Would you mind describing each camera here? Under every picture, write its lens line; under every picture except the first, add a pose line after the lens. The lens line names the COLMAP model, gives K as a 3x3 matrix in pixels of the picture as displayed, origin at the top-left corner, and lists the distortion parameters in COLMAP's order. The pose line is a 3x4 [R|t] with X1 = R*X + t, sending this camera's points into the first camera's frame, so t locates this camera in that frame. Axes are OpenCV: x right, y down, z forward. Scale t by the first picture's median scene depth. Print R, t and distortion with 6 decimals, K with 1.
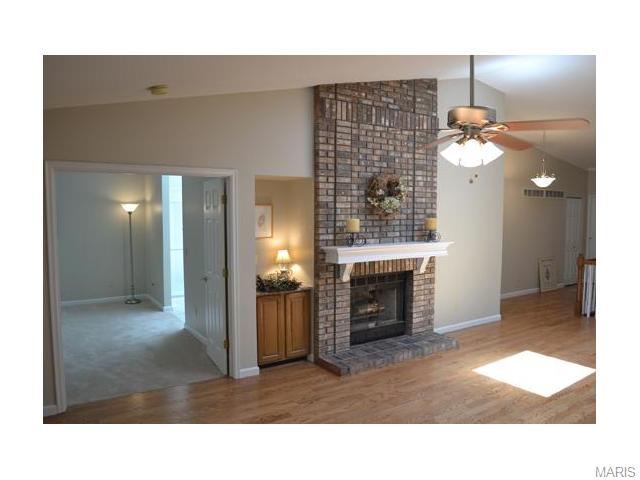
lens RADIAL K [[447.8, 0, 320.0], [0, 447.8, 240.0], [0, 0, 1]] dist [-0.056356, 0.000396]
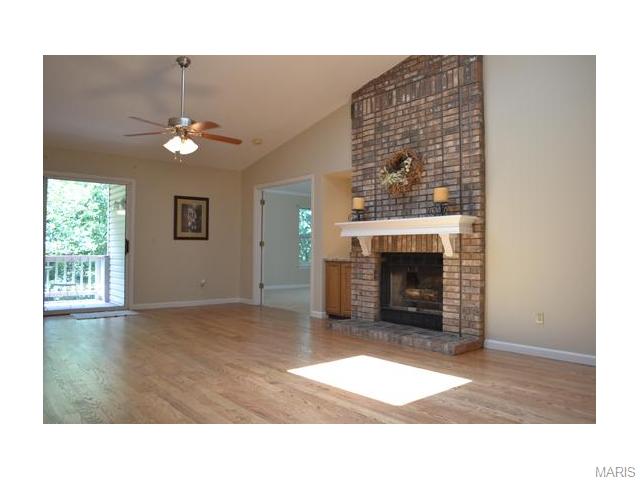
lens RADIAL K [[447.8, 0, 320.0], [0, 447.8, 240.0], [0, 0, 1]] dist [-0.056356, 0.000396]
pose [[0.124182, -0.028329, -0.991855, 1.081756], [-0.079553, 0.996090, -0.038411, 0.100426], [0.989065, 0.083675, 0.121443, 0.710458]]
